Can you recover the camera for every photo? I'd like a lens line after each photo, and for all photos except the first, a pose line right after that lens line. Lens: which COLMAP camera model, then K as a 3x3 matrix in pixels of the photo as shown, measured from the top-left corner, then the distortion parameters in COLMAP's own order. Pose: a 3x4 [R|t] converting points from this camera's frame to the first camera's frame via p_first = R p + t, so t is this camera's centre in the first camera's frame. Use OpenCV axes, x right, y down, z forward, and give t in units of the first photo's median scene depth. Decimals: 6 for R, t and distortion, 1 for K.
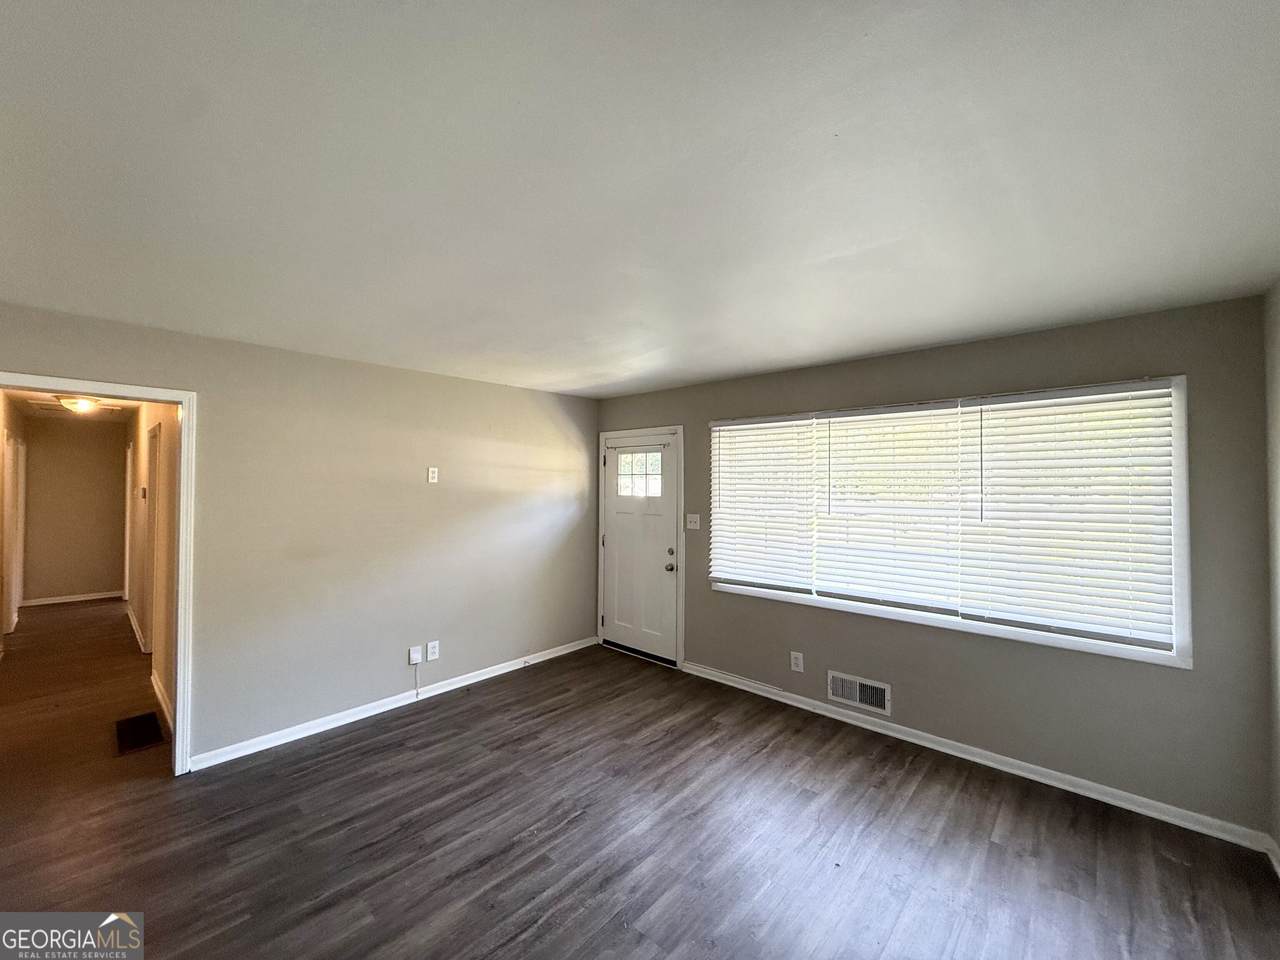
lens RADIAL K [[505.4, 0, 640.4], [0, 505.4, 479.9], [0, 0, 1]] dist [0.000154, -0.000195]
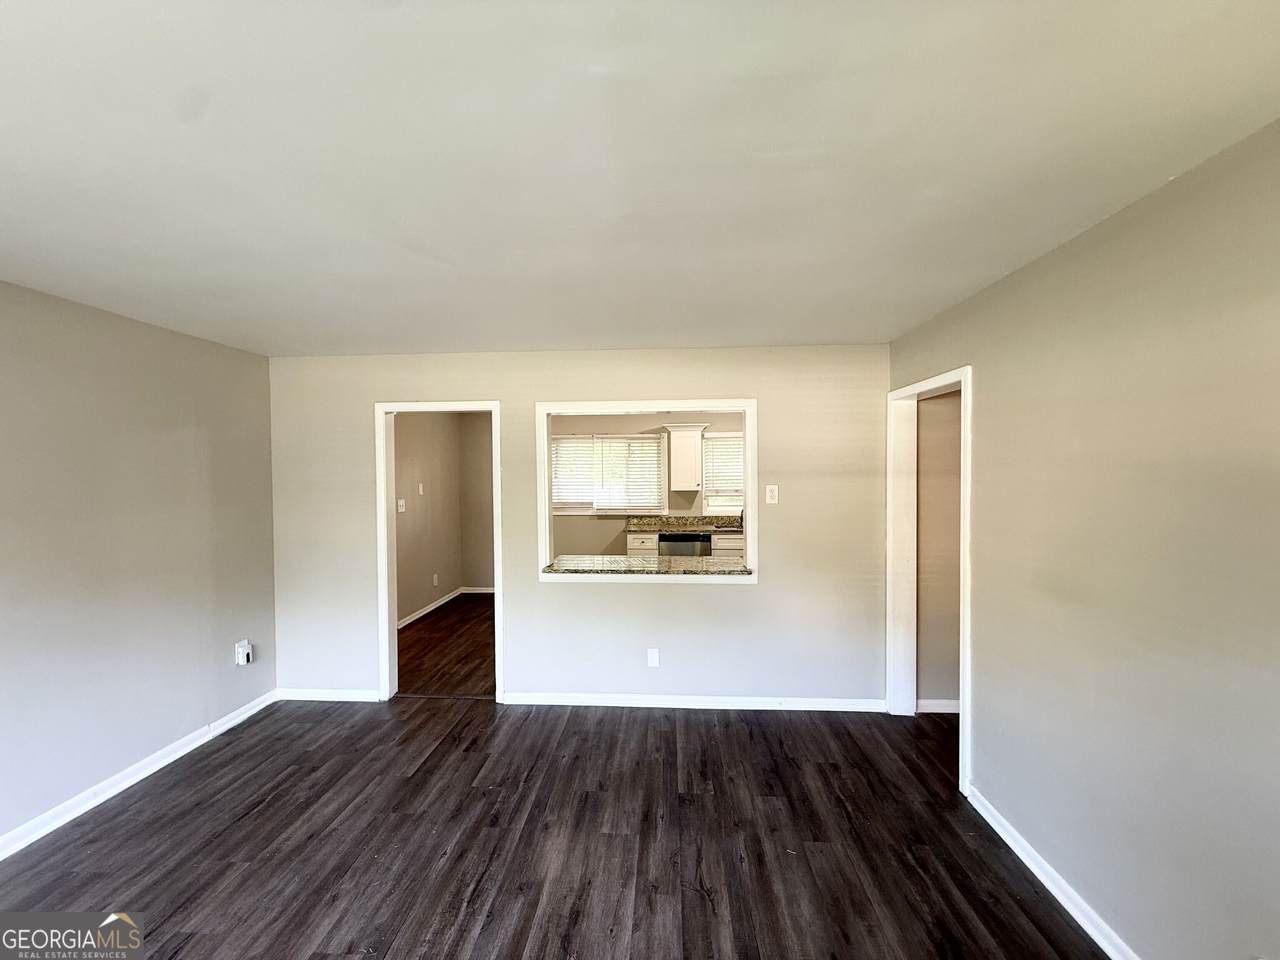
lens RADIAL K [[505.4, 0, 644.2], [0, 505.4, 477.1], [0, 0, 1]] dist [0.000154, -0.000195]
pose [[-0.774109, 0.012494, -0.632928, 0.141750], [0.011793, 0.999916, 0.005315, 0.003418], [0.632942, -0.003350, -0.774192, 1.807472]]
